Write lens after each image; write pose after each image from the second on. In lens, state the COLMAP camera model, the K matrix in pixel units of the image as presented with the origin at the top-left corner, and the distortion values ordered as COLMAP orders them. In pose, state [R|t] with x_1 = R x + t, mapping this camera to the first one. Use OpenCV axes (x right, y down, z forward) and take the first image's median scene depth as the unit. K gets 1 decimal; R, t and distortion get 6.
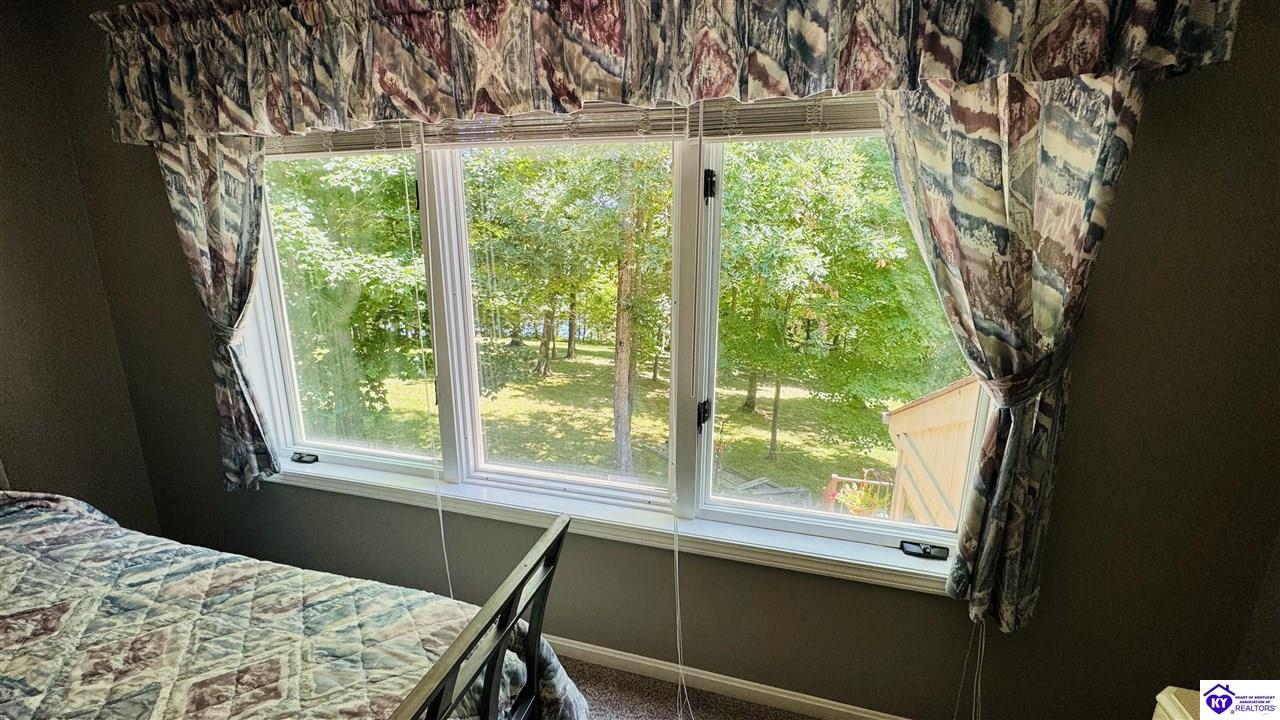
lens RADIAL K [[510.6, 0, 636.2], [0, 510.6, 365.0], [0, 0, 1]] dist [-0.001696, 0.000355]
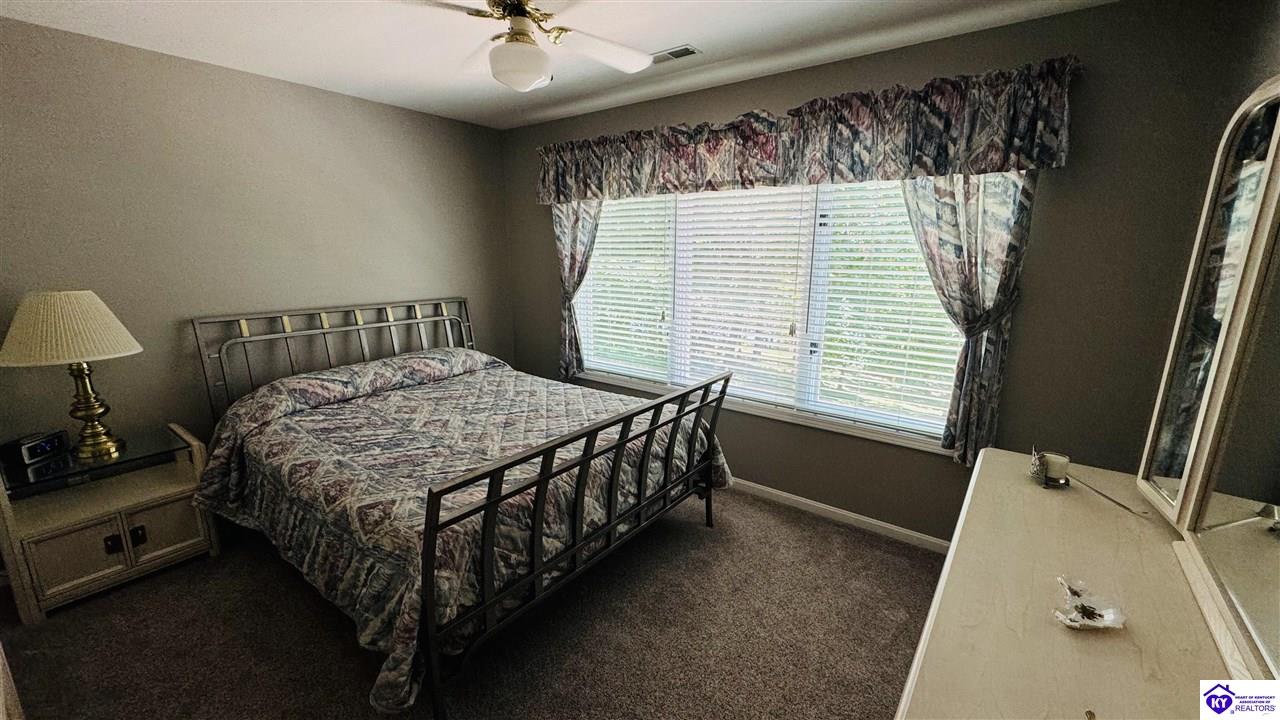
lens RADIAL K [[510.6, 0, 637.6], [0, 510.6, 359.0], [0, 0, 1]] dist [-0.001696, 0.000355]
pose [[0.930296, 0.077380, -0.358554, 0.236848], [-0.085113, 0.996354, -0.005808, 0.235931], [0.356798, 0.035921, 0.933491, -1.040970]]
